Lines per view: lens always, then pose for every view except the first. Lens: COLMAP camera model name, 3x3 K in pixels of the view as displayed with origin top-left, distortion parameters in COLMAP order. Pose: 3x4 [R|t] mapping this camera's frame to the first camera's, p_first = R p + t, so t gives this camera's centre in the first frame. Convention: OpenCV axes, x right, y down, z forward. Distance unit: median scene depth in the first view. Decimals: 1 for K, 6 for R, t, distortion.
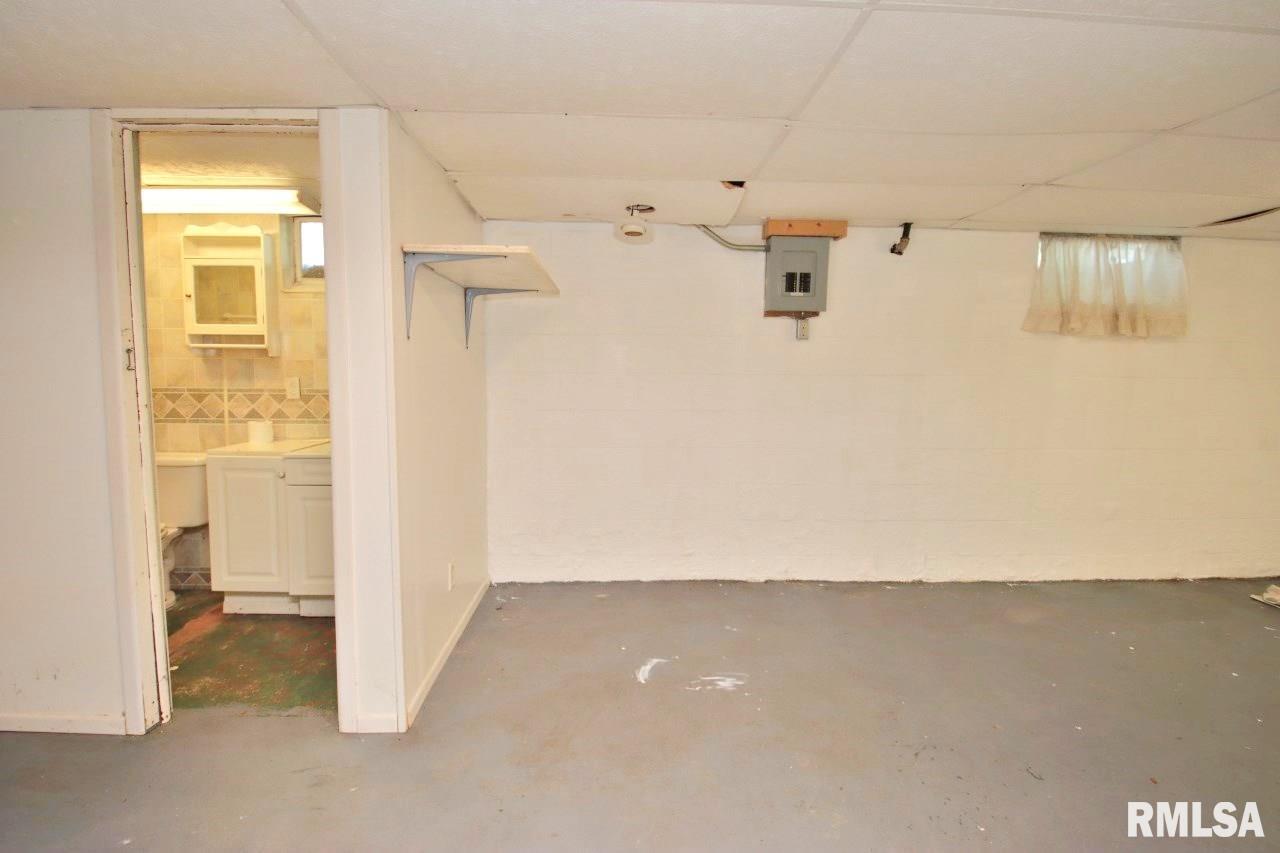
lens RADIAL K [[627.8, 0, 645.0], [0, 627.8, 428.2], [0, 0, 1]] dist [-0.018692, -0.000812]
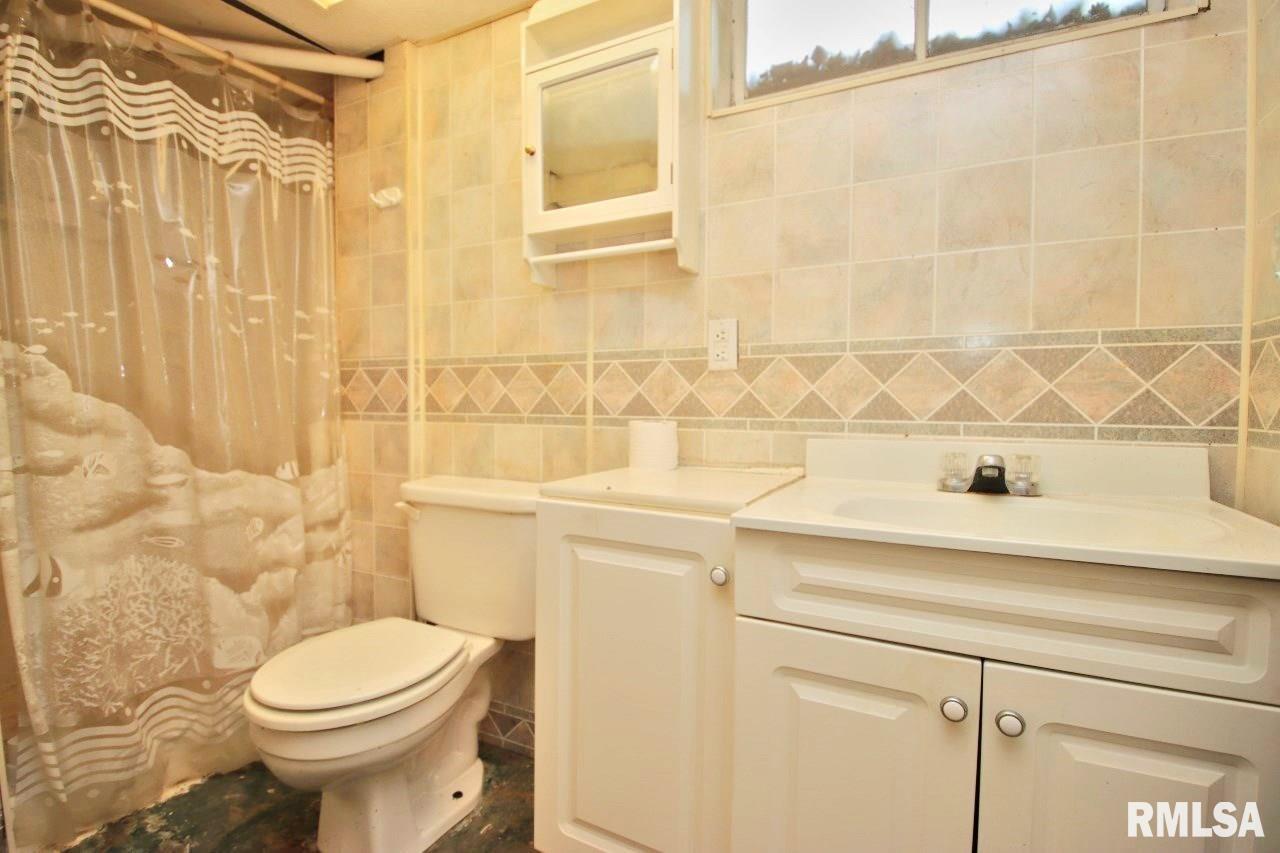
lens RADIAL K [[607.6, 0, 641.7], [0, 607.6, 428.9], [0, 0, 1]] dist [0.000806, 0.000027]
pose [[0.863877, 0.014427, -0.503495, -0.403037], [-0.039389, 0.998464, -0.038972, 0.011597], [0.502160, 0.053499, 0.863119, 0.618232]]
